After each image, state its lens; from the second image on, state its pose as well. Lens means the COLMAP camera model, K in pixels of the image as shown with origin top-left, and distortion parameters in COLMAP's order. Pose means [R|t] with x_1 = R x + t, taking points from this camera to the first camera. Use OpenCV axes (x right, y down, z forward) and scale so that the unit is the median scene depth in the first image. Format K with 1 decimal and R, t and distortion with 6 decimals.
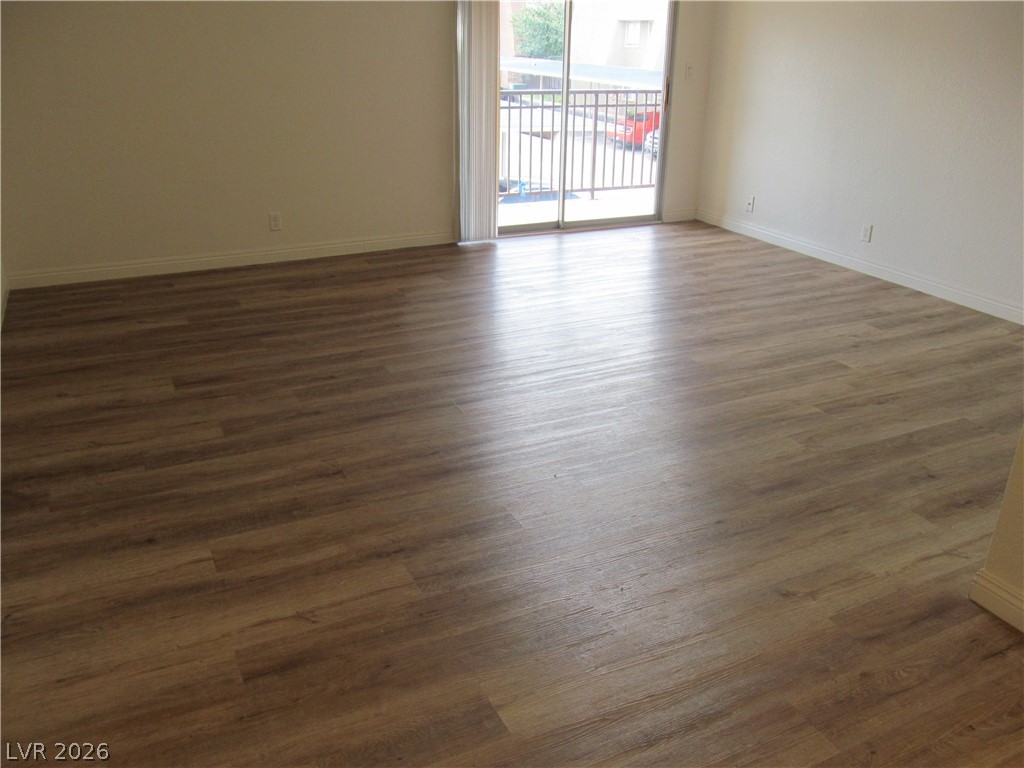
lens RADIAL K [[804.4, 0, 475.0], [0, 804.4, 382.1], [0, 0, 1]] dist [-0.042481, 0.004914]
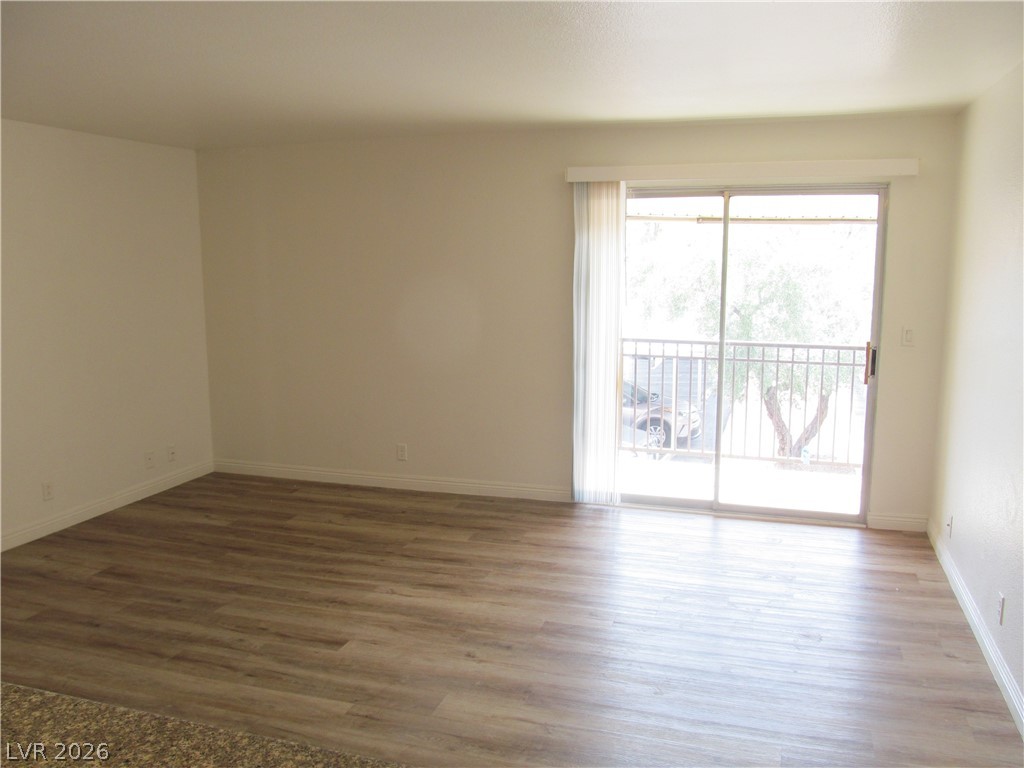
lens RADIAL K [[861.6, 0, 501.6], [0, 861.6, 382.2], [0, 0, 1]] dist [-0.042241, 0.004708]
pose [[0.748372, 0.087429, -0.657491, 0.699746], [-0.256969, 0.952076, -0.165887, -0.167373], [0.611478, 0.293100, 0.734974, 0.315160]]
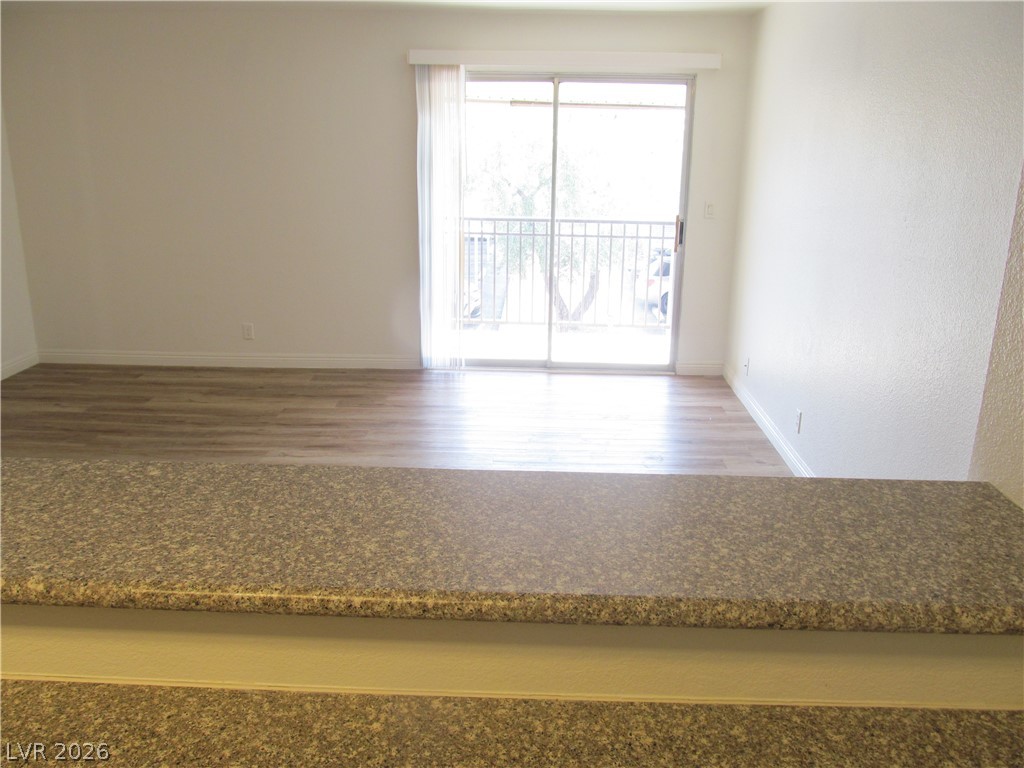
lens RADIAL K [[855.0, 0, 498.3], [0, 855.0, 386.9], [0, 0, 1]] dist [-0.047092, 0.001363]
pose [[0.897502, 0.126018, -0.422622, 0.655307], [-0.179279, 0.979804, -0.088566, -0.109171], [0.402926, 0.155255, 0.901968, 0.182265]]
